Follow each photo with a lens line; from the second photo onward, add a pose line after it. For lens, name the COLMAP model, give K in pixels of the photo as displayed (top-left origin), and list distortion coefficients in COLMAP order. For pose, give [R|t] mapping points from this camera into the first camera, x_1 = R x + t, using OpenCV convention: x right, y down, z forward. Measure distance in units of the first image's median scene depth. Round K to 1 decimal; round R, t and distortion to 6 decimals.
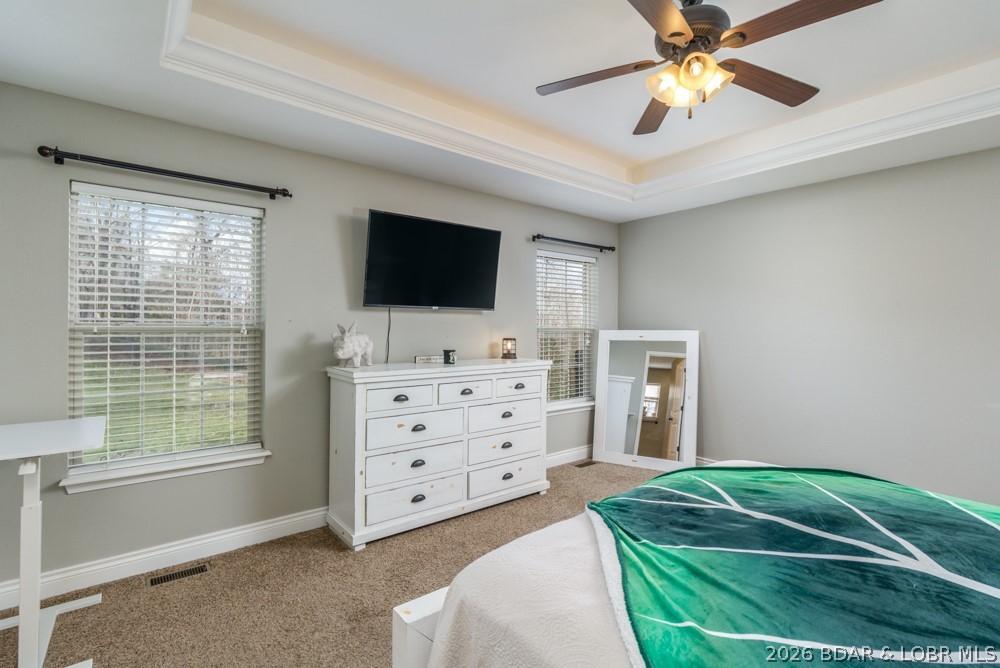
lens RADIAL K [[473.8, 0, 503.3], [0, 473.8, 323.3], [0, 0, 1]] dist [0.001261, 0.000159]
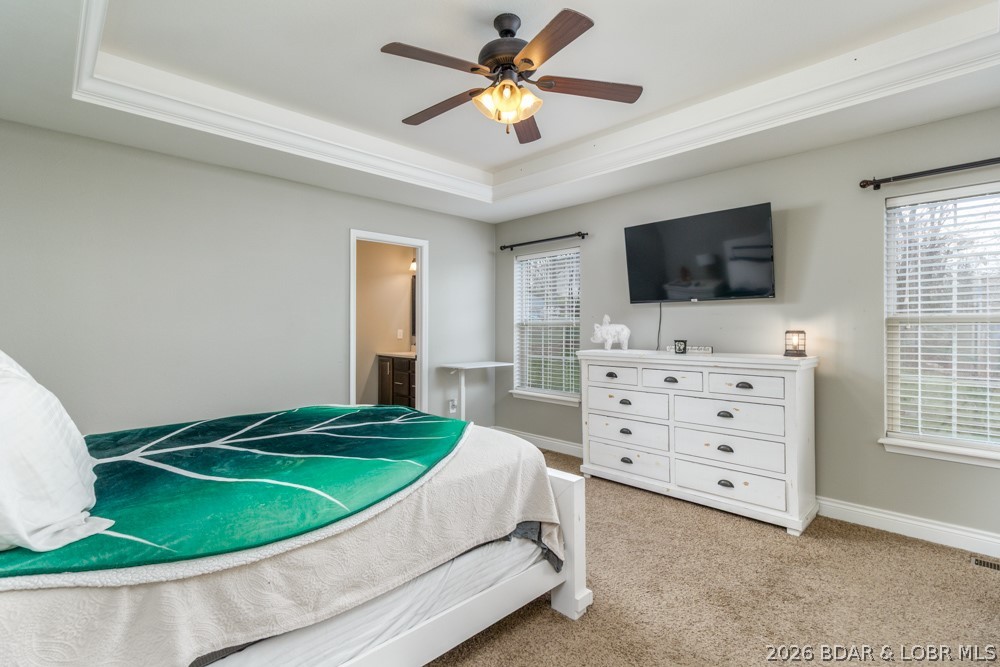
lens RADIAL K [[480.9, 0, 500.0], [0, 480.9, 333.5], [0, 0, 1]] dist [-0.001254, -0.000148]
pose [[0.067090, -0.002237, -0.997744, 0.897977], [0.004218, 0.999989, -0.001958, 0.040888], [0.997738, -0.004077, 0.067099, 0.524187]]
